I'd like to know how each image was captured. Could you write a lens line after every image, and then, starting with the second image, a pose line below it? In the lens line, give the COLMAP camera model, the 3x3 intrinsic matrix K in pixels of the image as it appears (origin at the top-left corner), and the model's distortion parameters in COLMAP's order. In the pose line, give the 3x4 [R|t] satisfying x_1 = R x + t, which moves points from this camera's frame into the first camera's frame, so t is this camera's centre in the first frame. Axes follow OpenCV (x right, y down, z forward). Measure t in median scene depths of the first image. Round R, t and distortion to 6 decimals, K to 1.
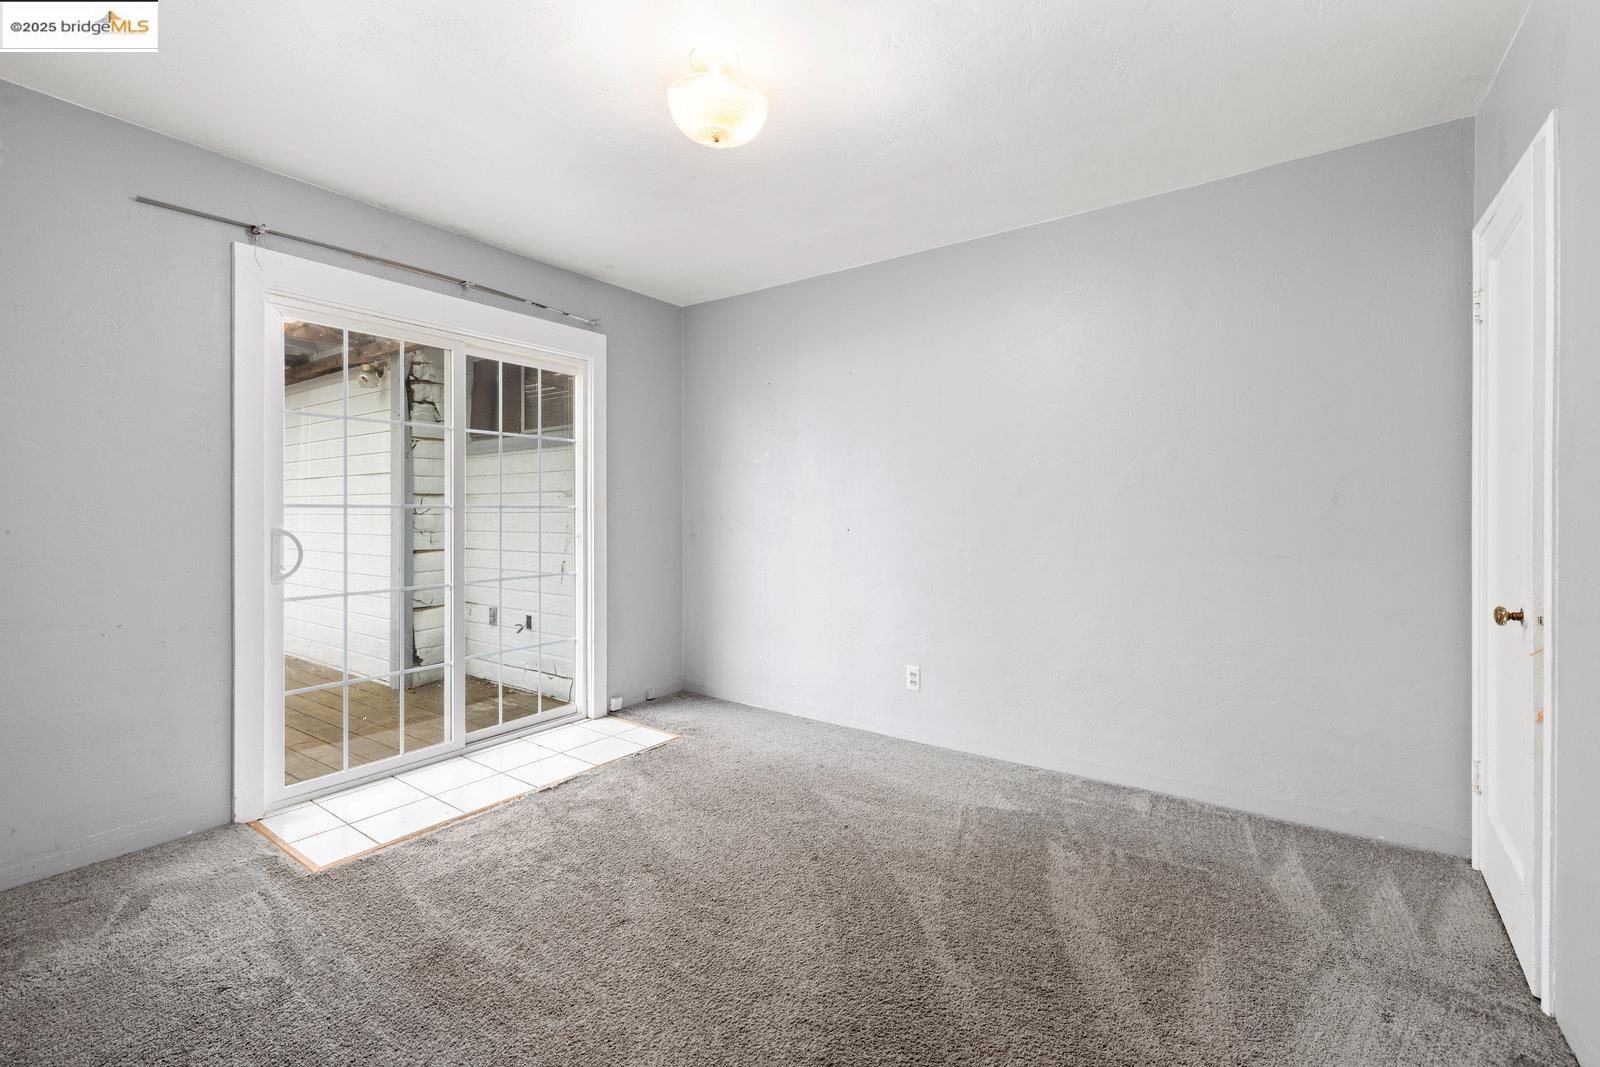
lens RADIAL K [[674.4, 0, 793.1], [0, 674.4, 536.0], [0, 0, 1]] dist [0.000821, -0.000094]
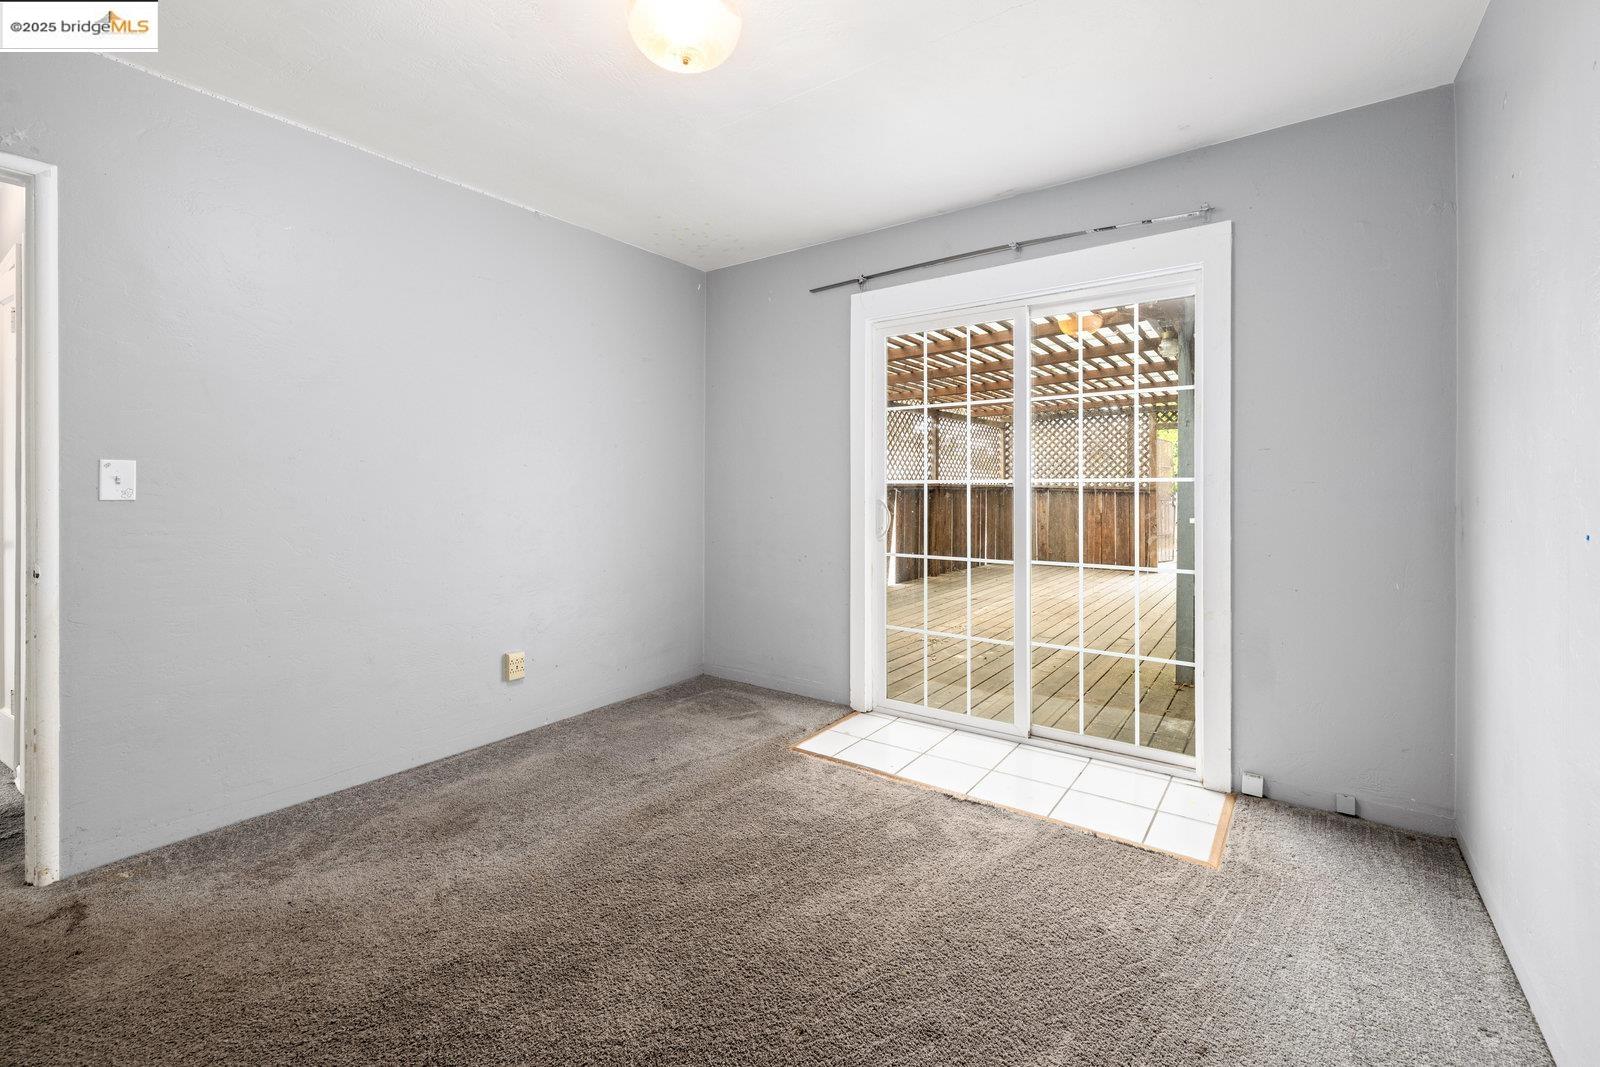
lens RADIAL K [[692.6, 0, 791.2], [0, 692.6, 499.4], [0, 0, 1]] dist [0.002170, 0.000341]
pose [[0.002881, 0.024267, -0.999701, 0.534166], [-0.031671, 0.999206, 0.024163, -0.034746], [0.999494, 0.031592, 0.003647, 0.750774]]
